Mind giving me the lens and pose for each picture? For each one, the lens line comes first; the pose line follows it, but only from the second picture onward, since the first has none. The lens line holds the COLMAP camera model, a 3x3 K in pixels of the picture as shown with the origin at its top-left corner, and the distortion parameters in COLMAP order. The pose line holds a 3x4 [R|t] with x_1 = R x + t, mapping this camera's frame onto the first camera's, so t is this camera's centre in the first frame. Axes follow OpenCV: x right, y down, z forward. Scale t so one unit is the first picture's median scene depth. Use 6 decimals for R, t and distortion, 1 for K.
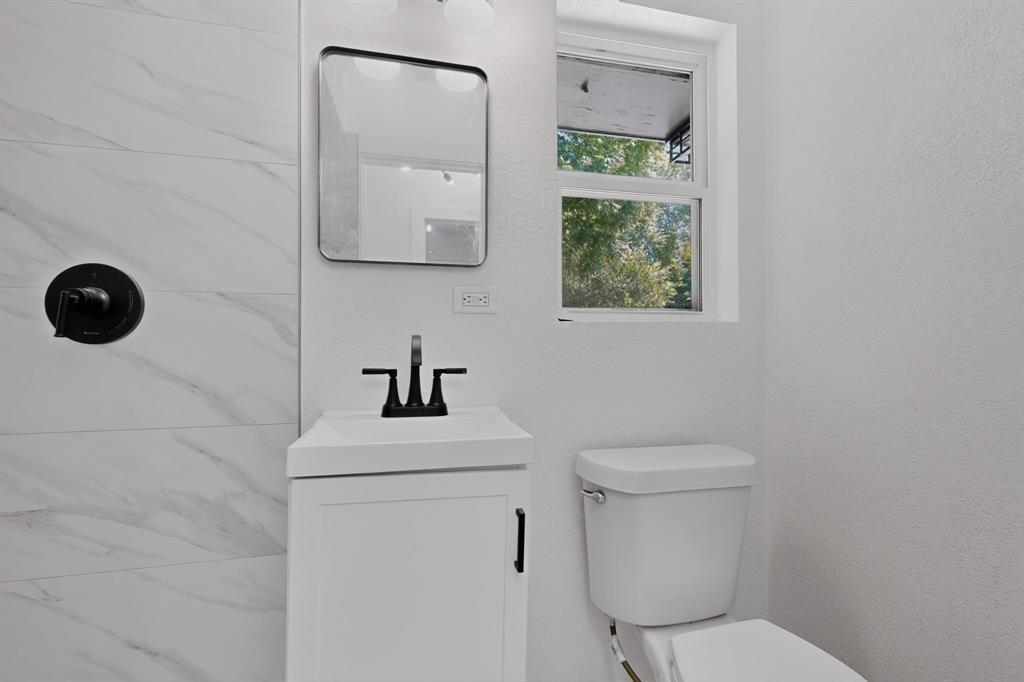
lens RADIAL K [[445.3, 0, 513.1], [0, 445.3, 344.7], [0, 0, 1]] dist [-0.001689, 0.000439]
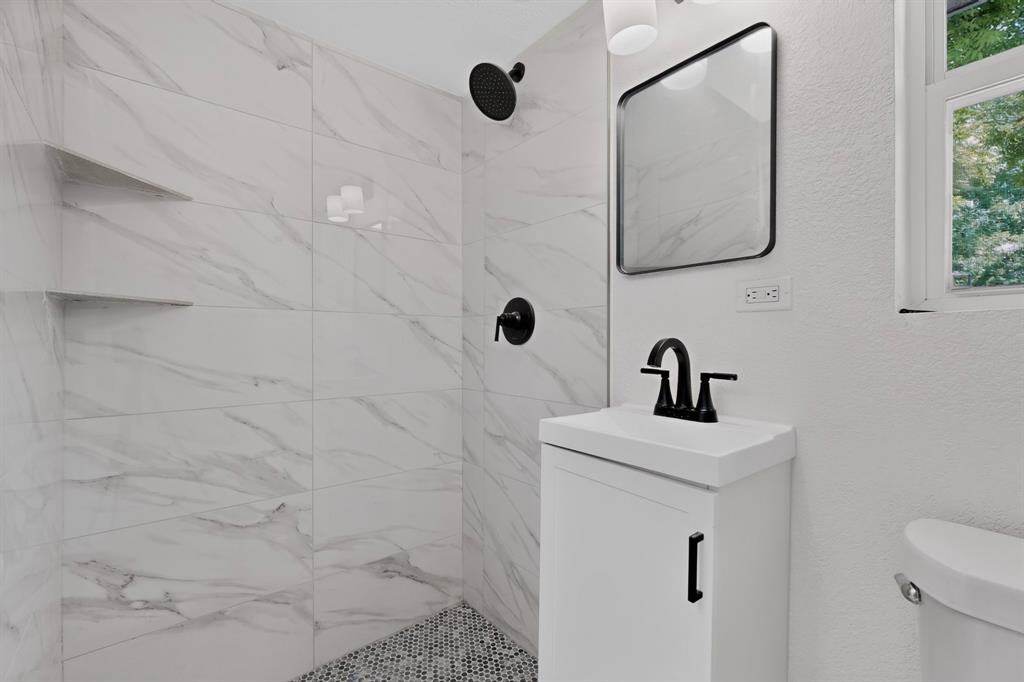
lens RADIAL K [[445.3, 0, 513.2], [0, 445.3, 342.6], [0, 0, 1]] dist [-0.001689, 0.000439]
pose [[0.436440, 0.001952, -0.899731, 0.524330], [-0.003928, 0.999992, 0.000264, -0.009197], [0.899725, 0.003419, 0.436444, 0.223415]]
